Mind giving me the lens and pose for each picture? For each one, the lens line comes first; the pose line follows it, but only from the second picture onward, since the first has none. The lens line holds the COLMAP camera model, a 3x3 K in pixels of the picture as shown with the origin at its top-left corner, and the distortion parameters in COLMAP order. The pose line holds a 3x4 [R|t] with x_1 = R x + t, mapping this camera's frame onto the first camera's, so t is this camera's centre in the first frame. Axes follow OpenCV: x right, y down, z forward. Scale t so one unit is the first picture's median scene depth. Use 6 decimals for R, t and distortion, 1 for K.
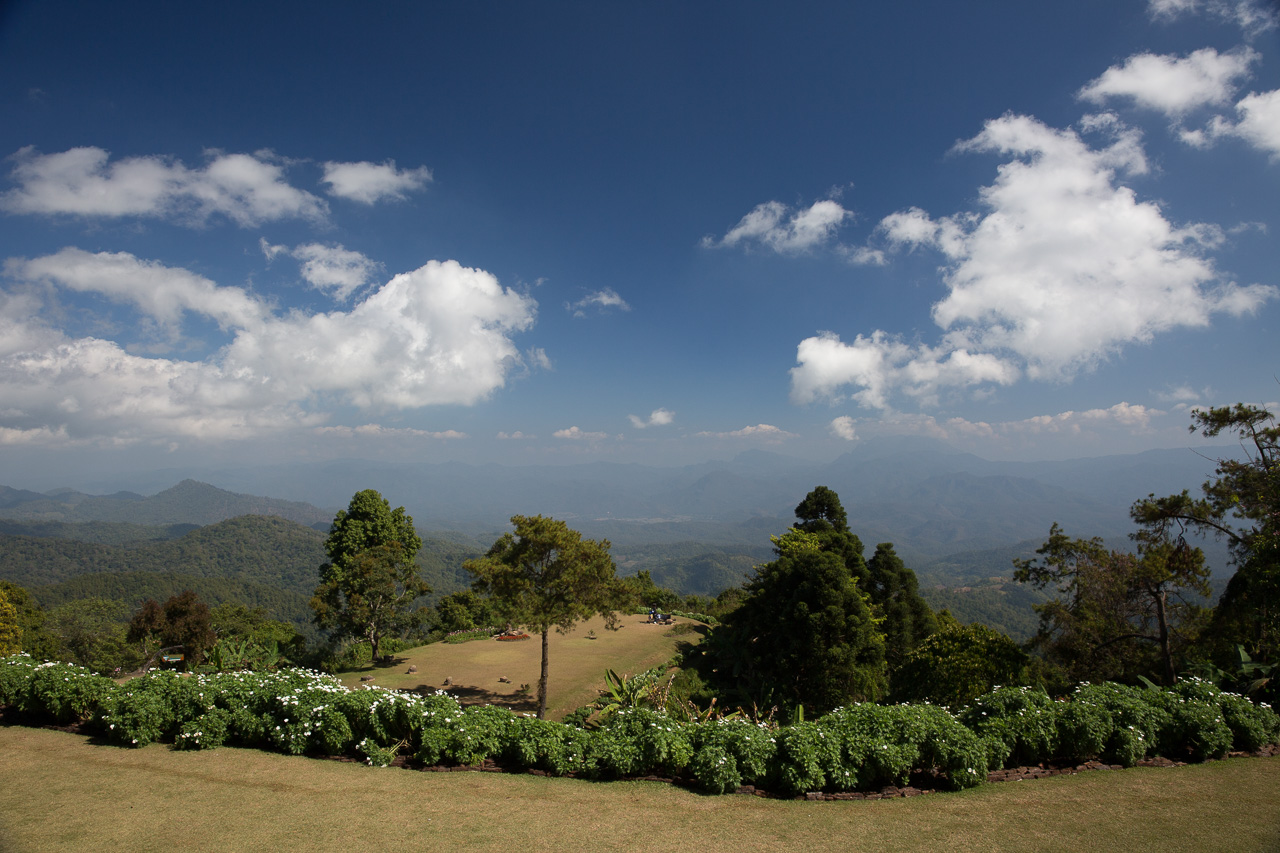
lens RADIAL K [[920.3, 0, 639.6], [0, 920.3, 429.3], [0, 0, 1]] dist [-0.007253, 0.002709]
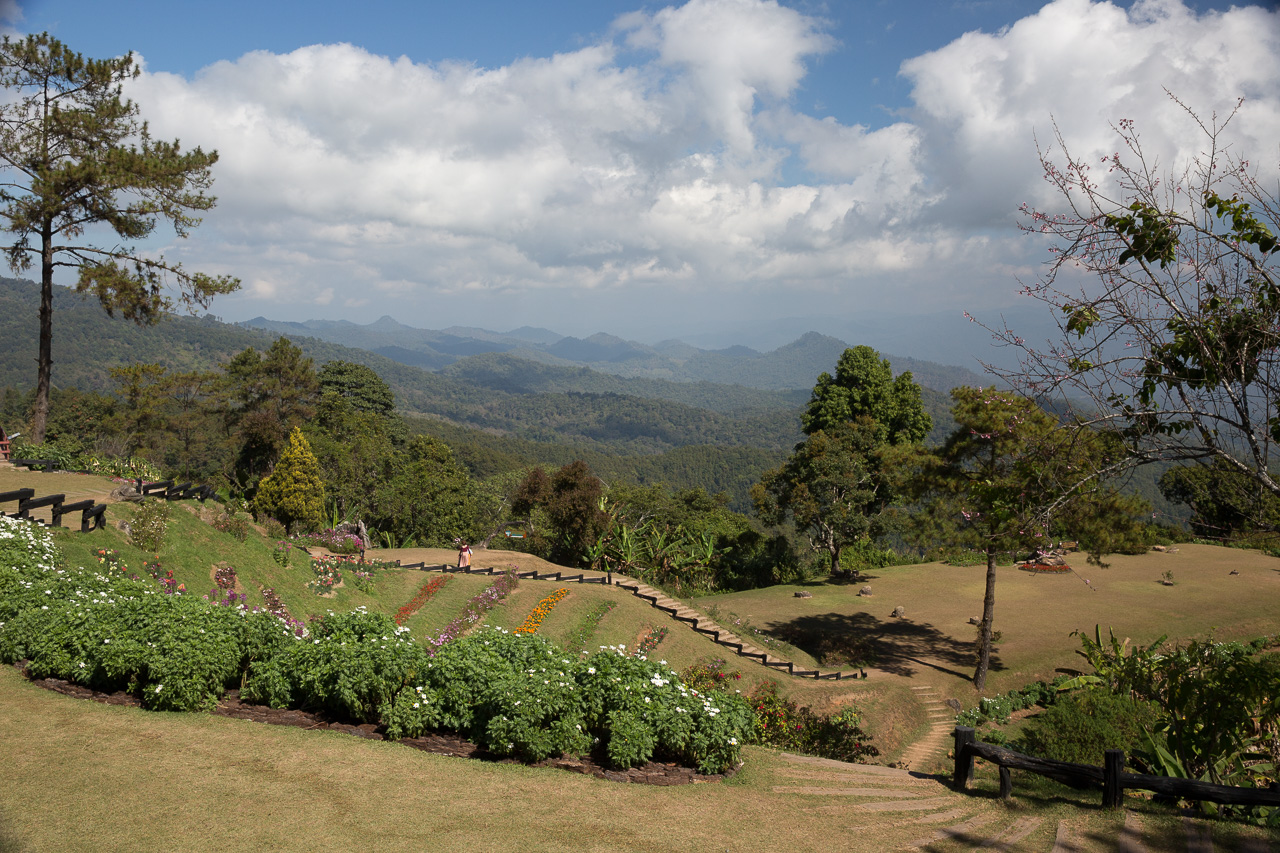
lens RADIAL K [[1321.2, 0, 640.1], [0, 1321.2, 425.3], [0, 0, 1]] dist [-0.009608, 0.000000]
pose [[0.831679, 0.057576, -0.552264, 0.141713], [0.009522, 0.992984, 0.117863, 0.003313], [0.555175, -0.103283, 0.825296, 0.036733]]
